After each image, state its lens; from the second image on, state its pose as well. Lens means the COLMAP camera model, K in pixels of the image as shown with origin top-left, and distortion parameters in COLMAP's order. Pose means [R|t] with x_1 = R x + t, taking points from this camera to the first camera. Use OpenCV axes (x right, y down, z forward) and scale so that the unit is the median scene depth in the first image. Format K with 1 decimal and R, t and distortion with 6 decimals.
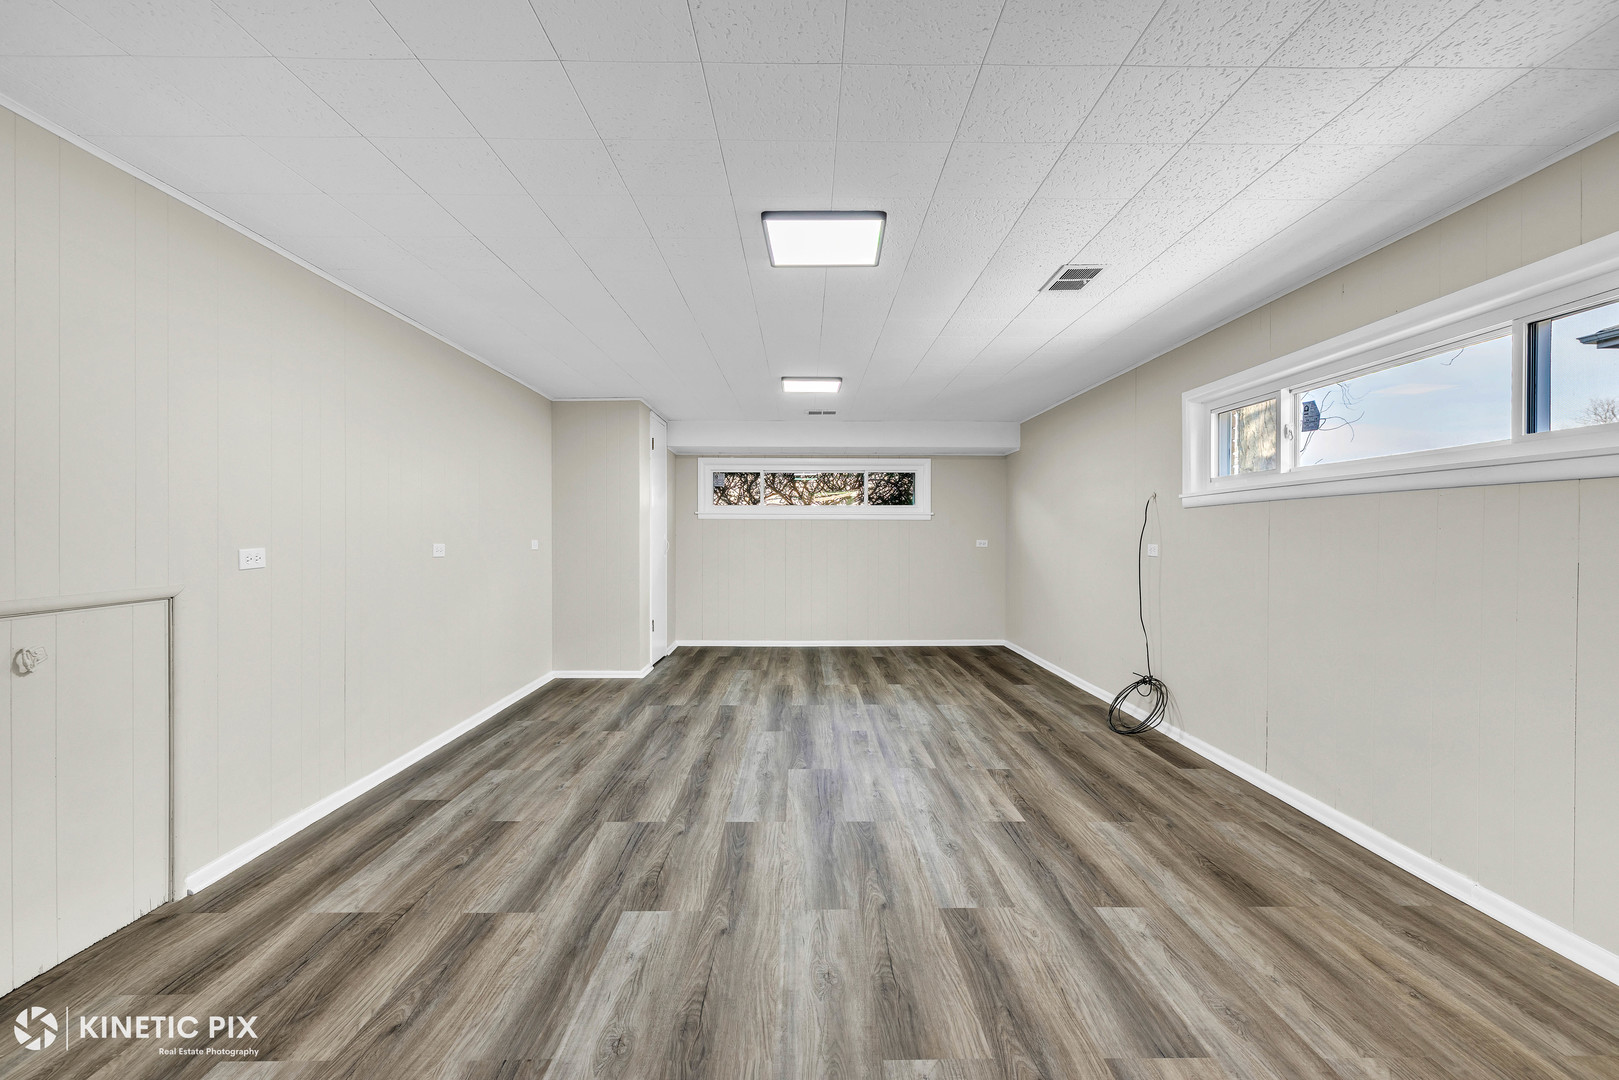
lens RADIAL K [[710.3, 0, 813.5], [0, 710.3, 538.8], [0, 0, 1]] dist [-0.005130, 0.001285]
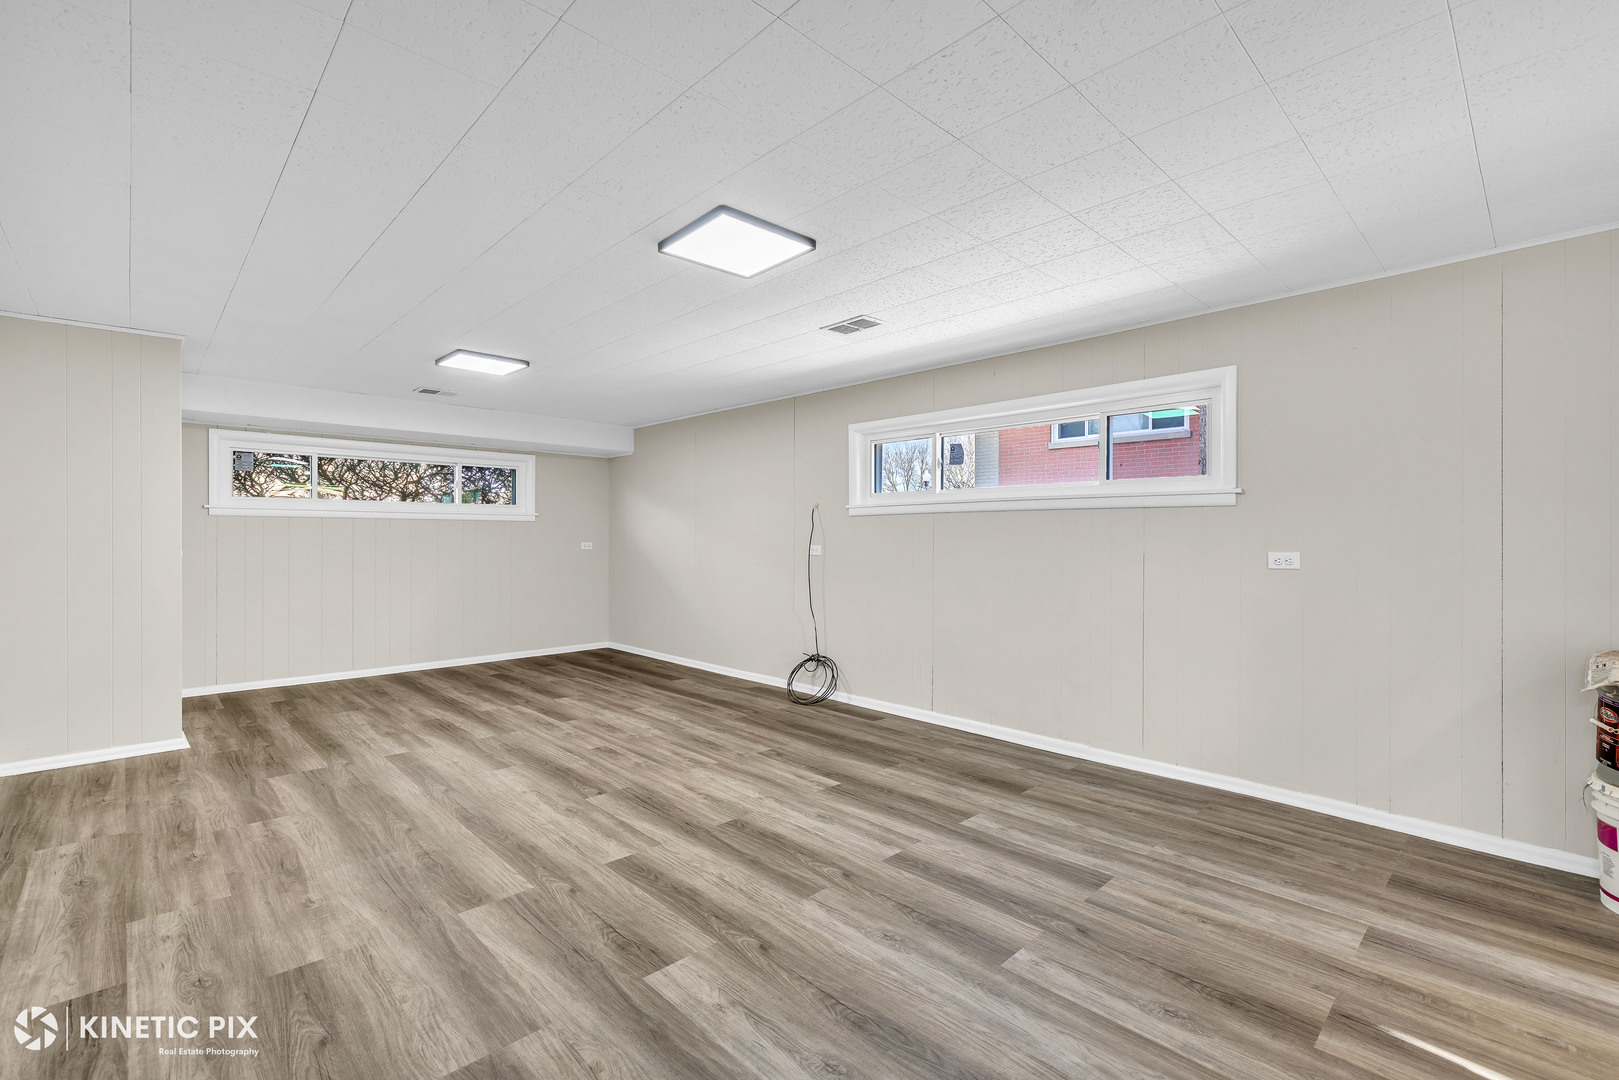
lens RADIAL K [[710.3, 0, 819.1], [0, 710.3, 538.3], [0, 0, 1]] dist [-0.005130, 0.001285]
pose [[0.723935, -0.000665, 0.689868, -0.499839], [0.003189, 0.999992, -0.002383, -0.002257], [-0.689861, 0.003925, 0.723931, 0.164781]]
